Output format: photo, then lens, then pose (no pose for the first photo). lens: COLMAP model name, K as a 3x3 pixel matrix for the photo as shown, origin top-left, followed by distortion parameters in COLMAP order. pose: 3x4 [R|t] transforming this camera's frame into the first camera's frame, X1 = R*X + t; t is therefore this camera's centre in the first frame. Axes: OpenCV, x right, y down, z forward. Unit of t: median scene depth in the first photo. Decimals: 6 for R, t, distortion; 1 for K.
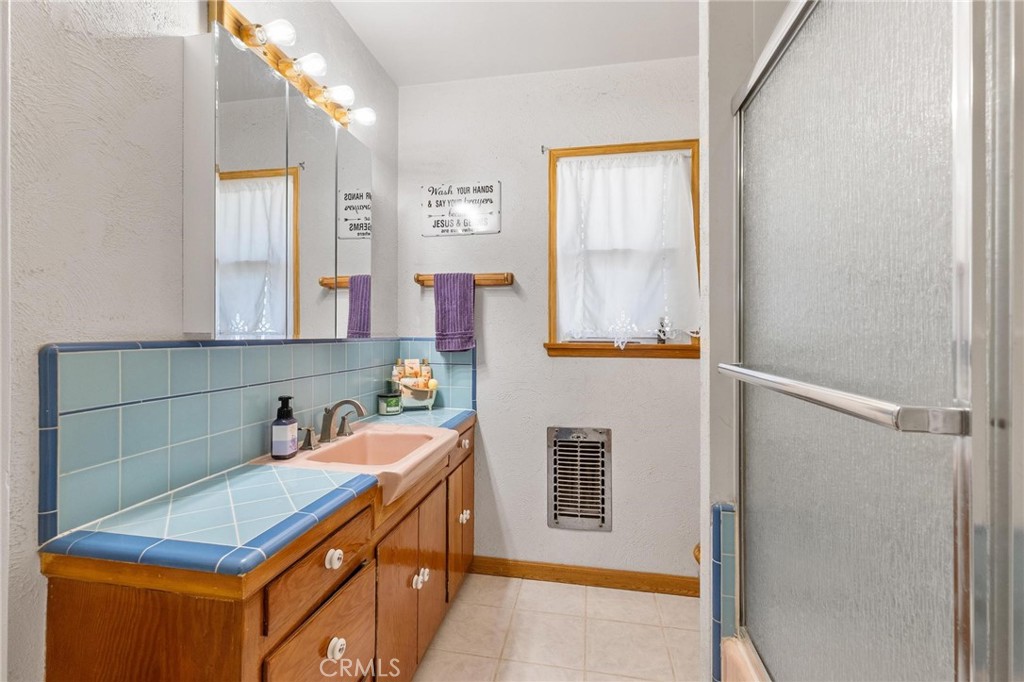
lens RADIAL K [[451.8, 0, 511.4], [0, 451.8, 333.0], [0, 0, 1]] dist [-0.002358, 0.001113]
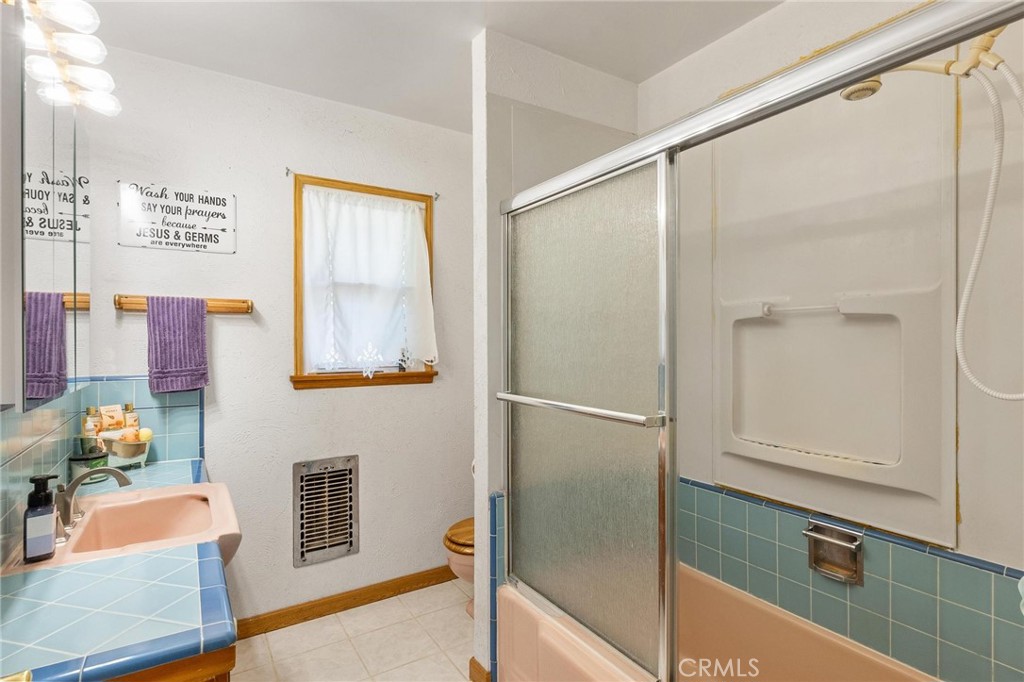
lens RADIAL K [[505.6, 0, 511.2], [0, 505.6, 341.7], [0, 0, 1]] dist [-0.002399, 0.000223]
pose [[0.726900, -0.005856, 0.686718, -0.322817], [0.002902, 0.999981, 0.005456, -0.054844], [-0.686737, -0.001973, 0.726903, -0.094143]]
